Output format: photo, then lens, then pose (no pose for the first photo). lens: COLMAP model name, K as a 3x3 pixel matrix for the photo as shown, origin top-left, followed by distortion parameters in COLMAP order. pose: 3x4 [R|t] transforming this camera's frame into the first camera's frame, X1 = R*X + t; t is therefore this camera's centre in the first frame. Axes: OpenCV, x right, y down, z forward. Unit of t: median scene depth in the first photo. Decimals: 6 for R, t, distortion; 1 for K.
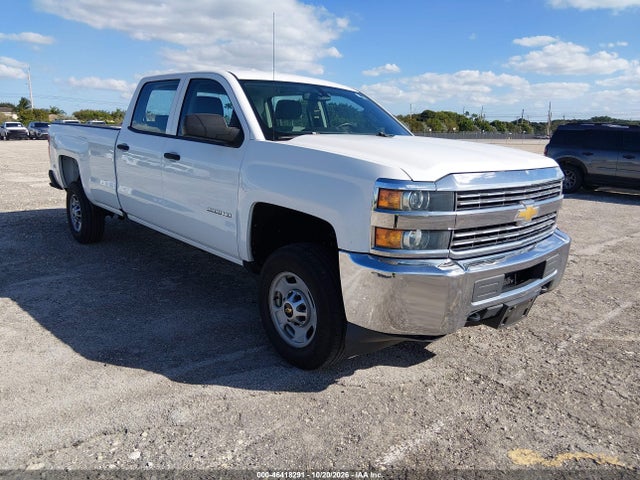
lens RADIAL K [[539.1, 0, 320.1], [0, 539.1, 242.8], [0, 0, 1]] dist [0.005765, -0.012832]
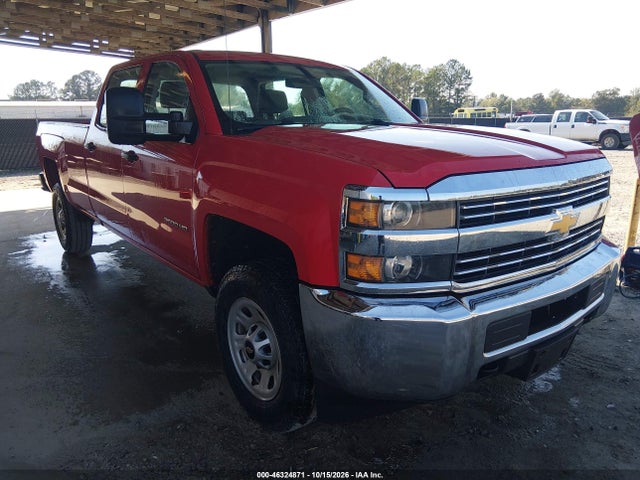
lens RADIAL K [[539.1, 0, 319.1], [0, 539.1, 238.4], [0, 0, 1]] dist [0.005765, -0.012832]
pose [[0.998366, -0.016302, -0.054770, 0.094786], [0.017186, 0.999729, 0.015696, -0.052842], [0.054499, -0.016612, 0.998376, 0.251608]]
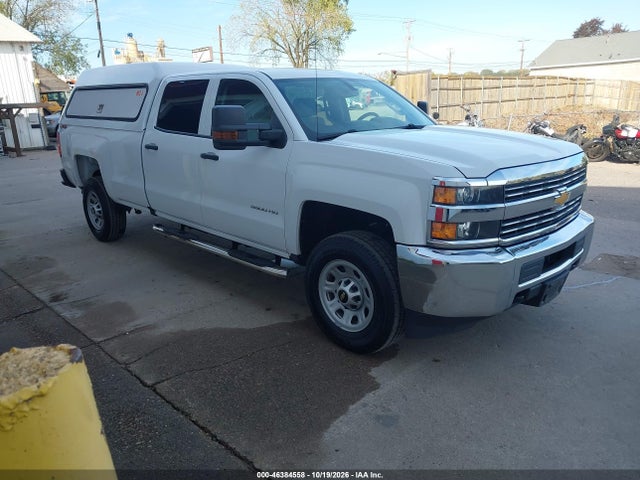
lens RADIAL K [[539.1, 0, 317.6], [0, 539.1, 242.4], [0, 0, 1]] dist [0.005765, -0.012832]
pose [[0.997738, -0.053361, 0.040881, -0.154259], [0.051431, 0.997574, 0.046905, -0.043713], [-0.043285, -0.044696, 0.998062, -0.068658]]
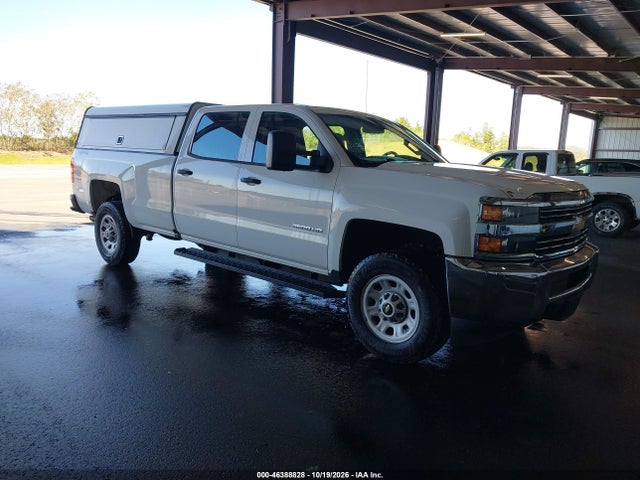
lens RADIAL K [[533.0, 0, 319.3], [0, 533.0, 236.6], [0, 0, 1]] dist [0.011429, -0.000936]
pose [[0.989502, -0.006563, 0.144368, -0.387040], [0.016330, 0.997648, -0.066570, 0.042139], [-0.143592, 0.068229, 0.987282, -0.134562]]
